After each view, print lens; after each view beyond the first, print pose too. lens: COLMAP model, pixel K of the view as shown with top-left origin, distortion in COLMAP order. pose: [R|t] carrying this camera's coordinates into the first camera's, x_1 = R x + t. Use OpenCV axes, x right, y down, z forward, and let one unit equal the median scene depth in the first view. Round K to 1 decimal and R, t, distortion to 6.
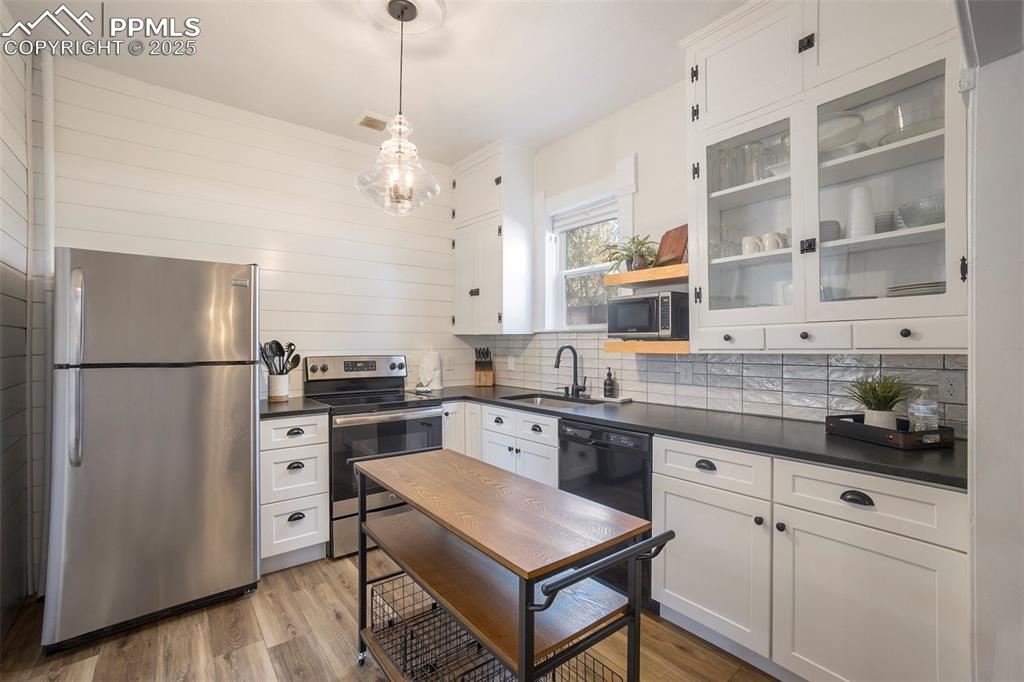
lens RADIAL K [[468.6, 0, 498.5], [0, 468.6, 343.4], [0, 0, 1]] dist [-0.044404, 0.000134]
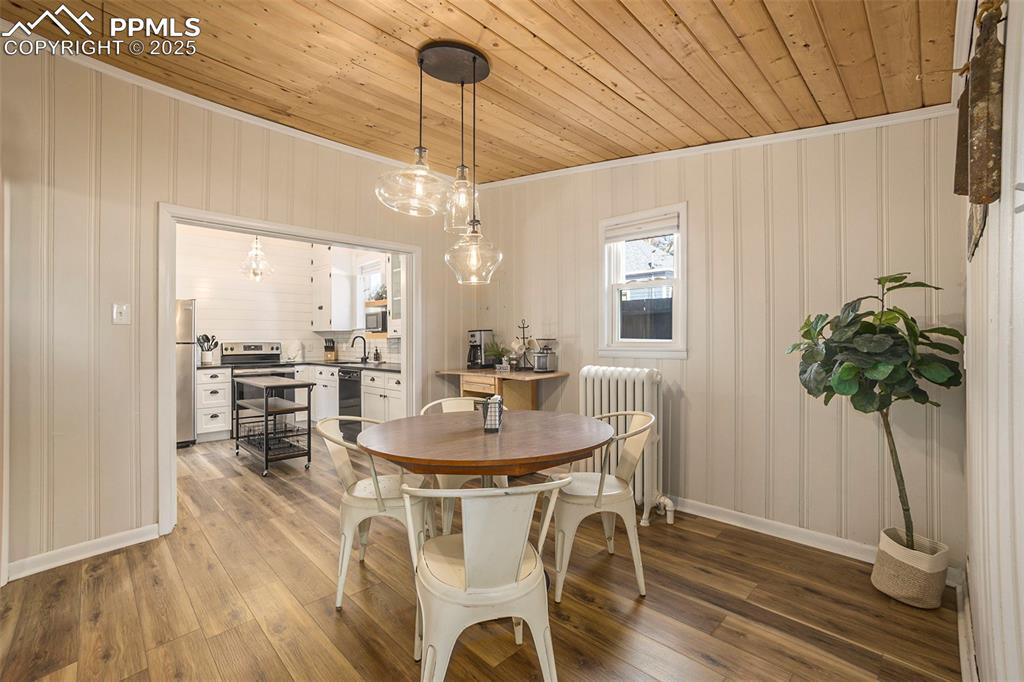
lens RADIAL K [[480.5, 0, 512.0], [0, 480.5, 341.0], [0, 0, 1]] dist [-0.036659, 0.000194]
pose [[0.994713, -0.008674, 0.102326, 0.632120], [0.008972, 0.999957, -0.002451, 0.039416], [-0.102300, 0.003356, 0.994748, -1.175910]]
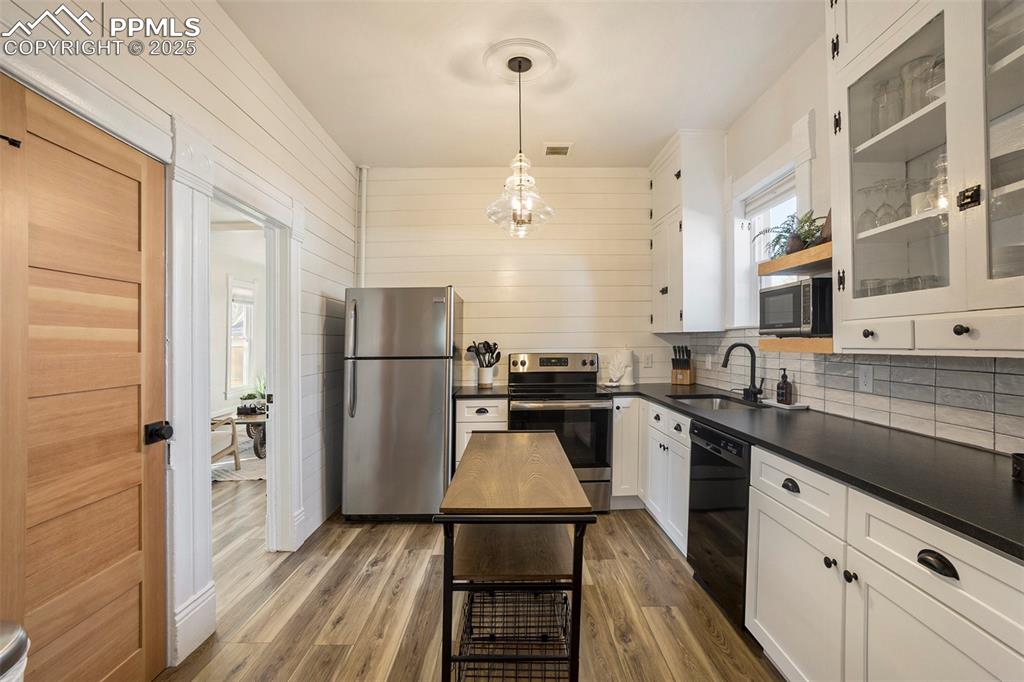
lens RADIAL K [[457.2, 0, 510.8], [0, 457.2, 353.0], [0, 0, 1]] dist [0.001141, 0.000845]
pose [[0.793527, 0.006125, -0.608504, 0.362179], [0.010980, 0.999642, 0.024381, -0.003428], [0.608436, -0.026028, 0.793176, 0.020809]]
